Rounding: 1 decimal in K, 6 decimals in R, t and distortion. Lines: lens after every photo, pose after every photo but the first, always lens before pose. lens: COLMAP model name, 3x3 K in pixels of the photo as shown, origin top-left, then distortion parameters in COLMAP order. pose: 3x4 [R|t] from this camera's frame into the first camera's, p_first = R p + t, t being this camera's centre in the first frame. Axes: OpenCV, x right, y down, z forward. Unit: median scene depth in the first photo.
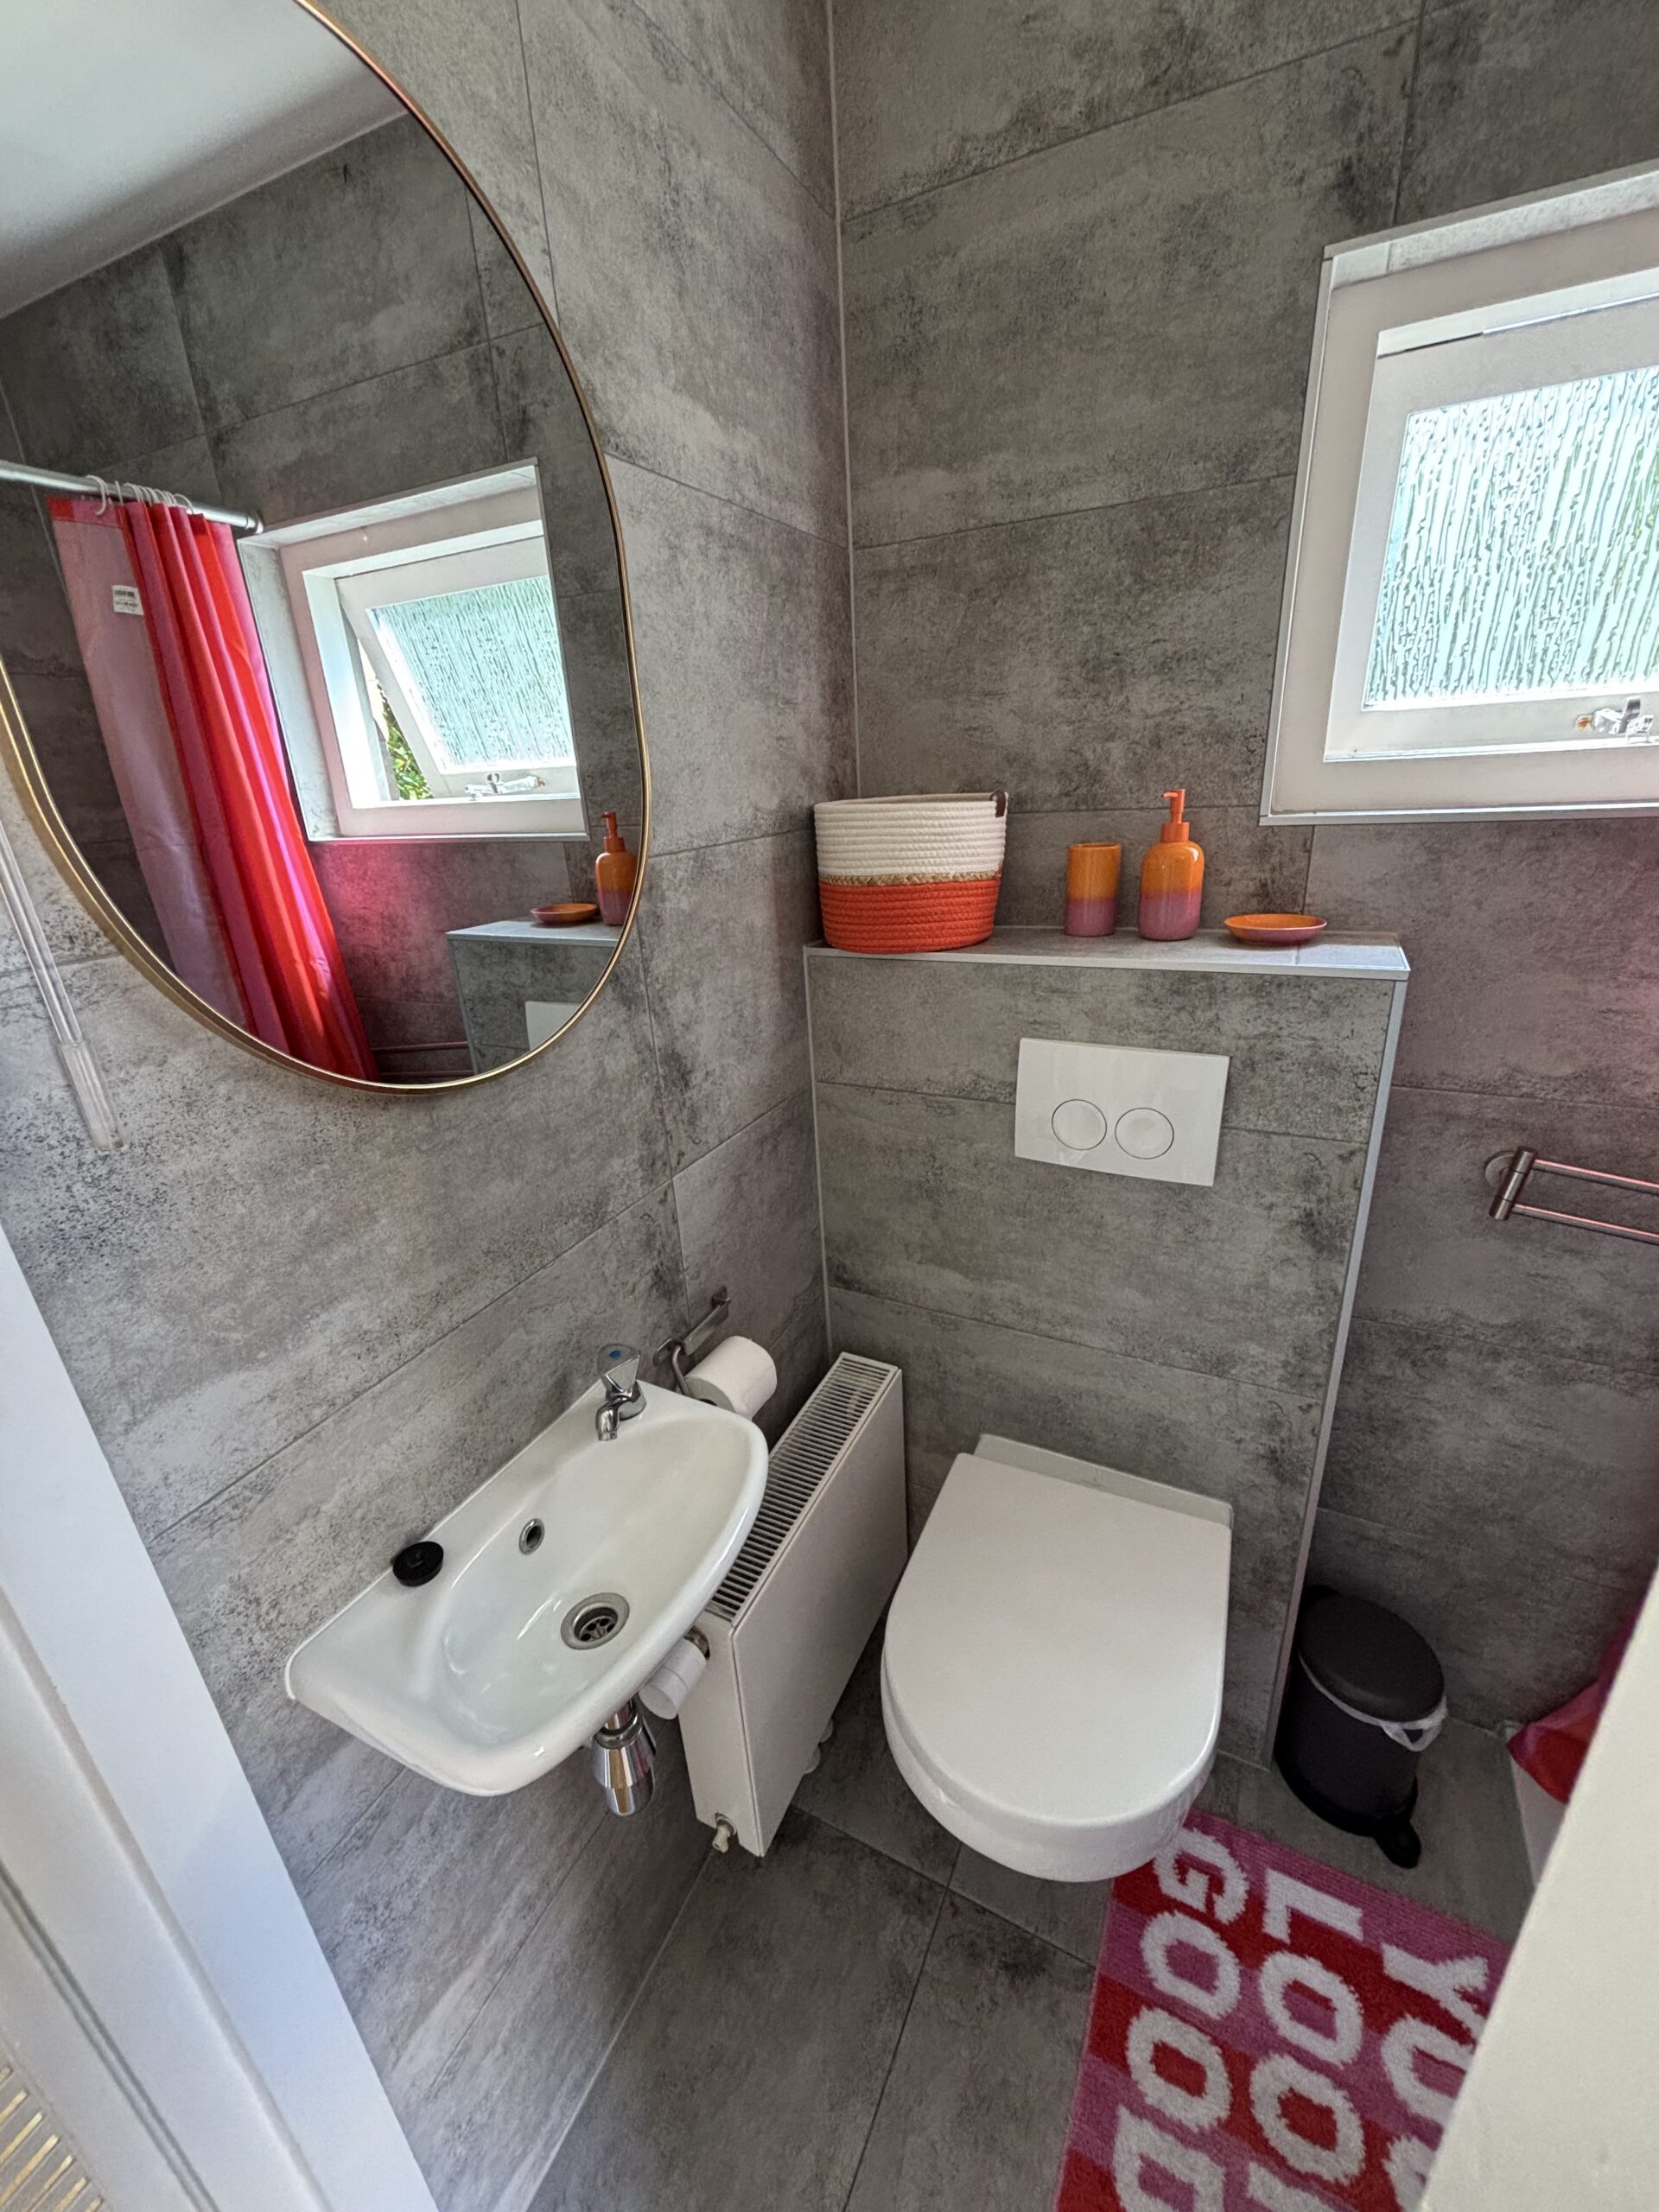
lens RADIAL K [[896.7, 0, 836.8], [0, 896.7, 1110.4], [0, 0, 1]] dist [0.000990, -0.000408]
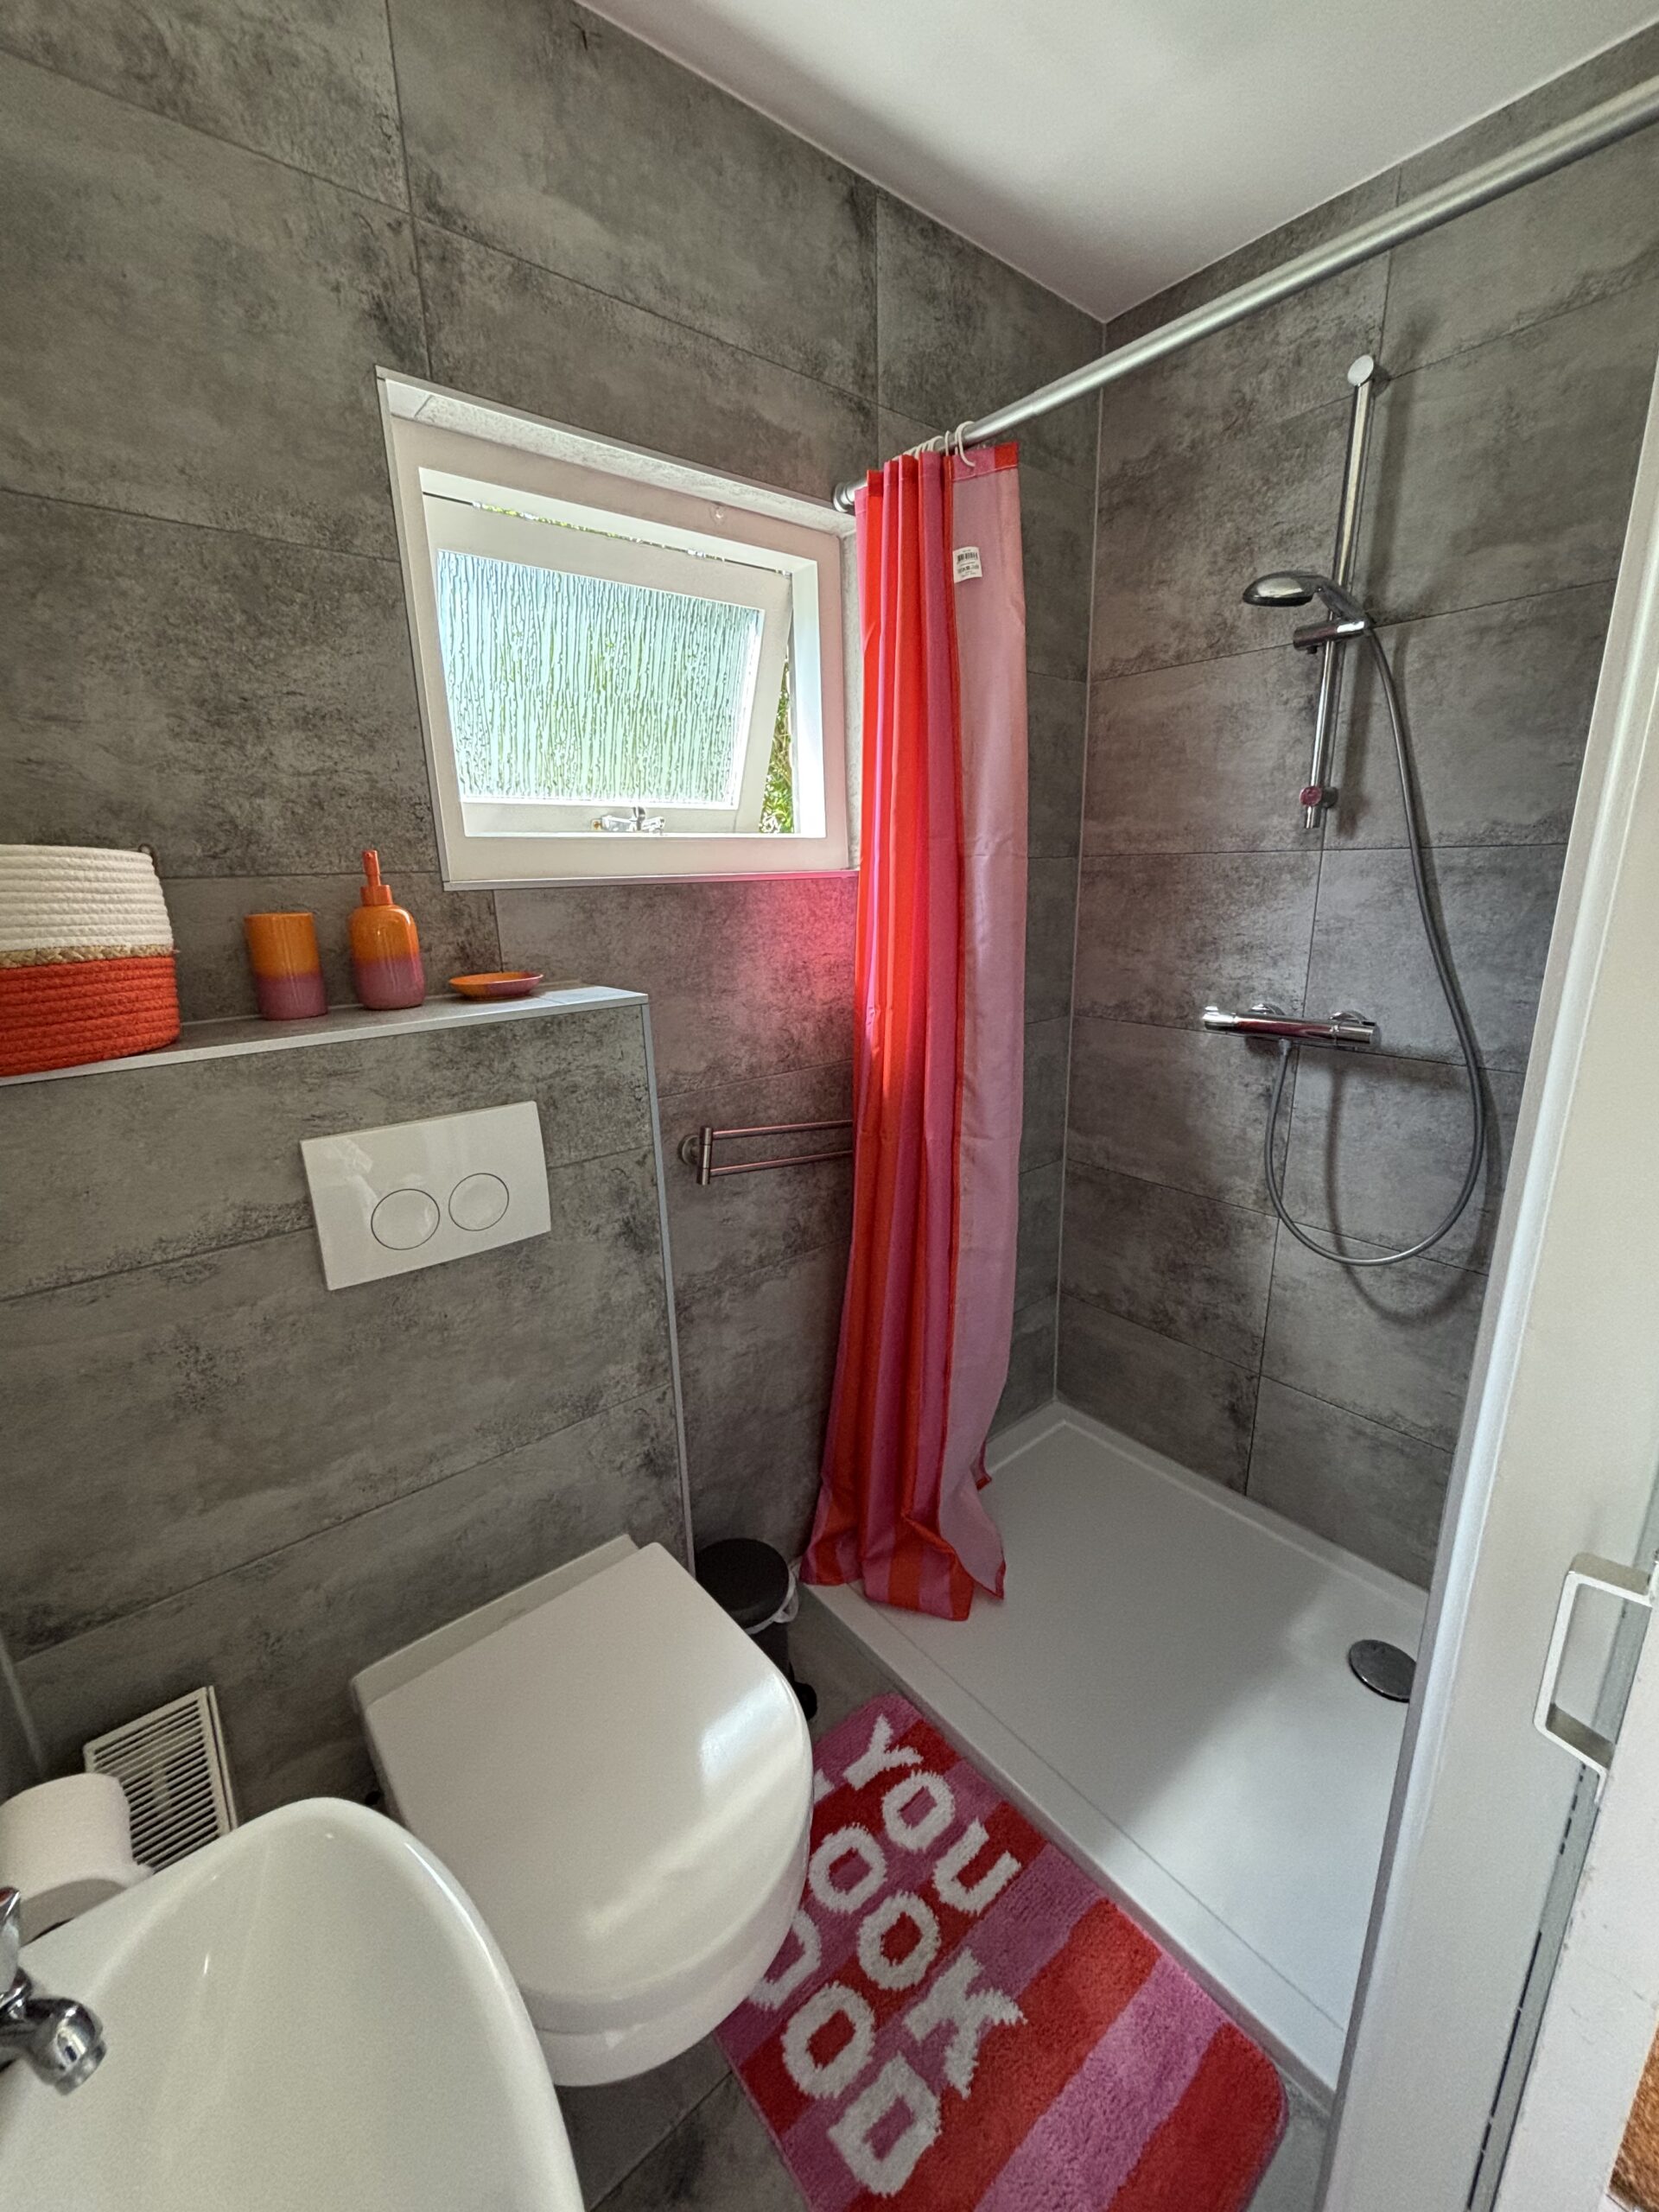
lens RADIAL K [[877.3, 0, 834.6], [0, 877.3, 1106.5], [0, 0, 1]] dist [0.000197, 0.000595]
pose [[0.401086, -0.200973, 0.893723, -0.295377], [0.333895, 0.940591, 0.061666, -0.000546], [-0.853021, 0.273676, 0.444362, 0.246720]]
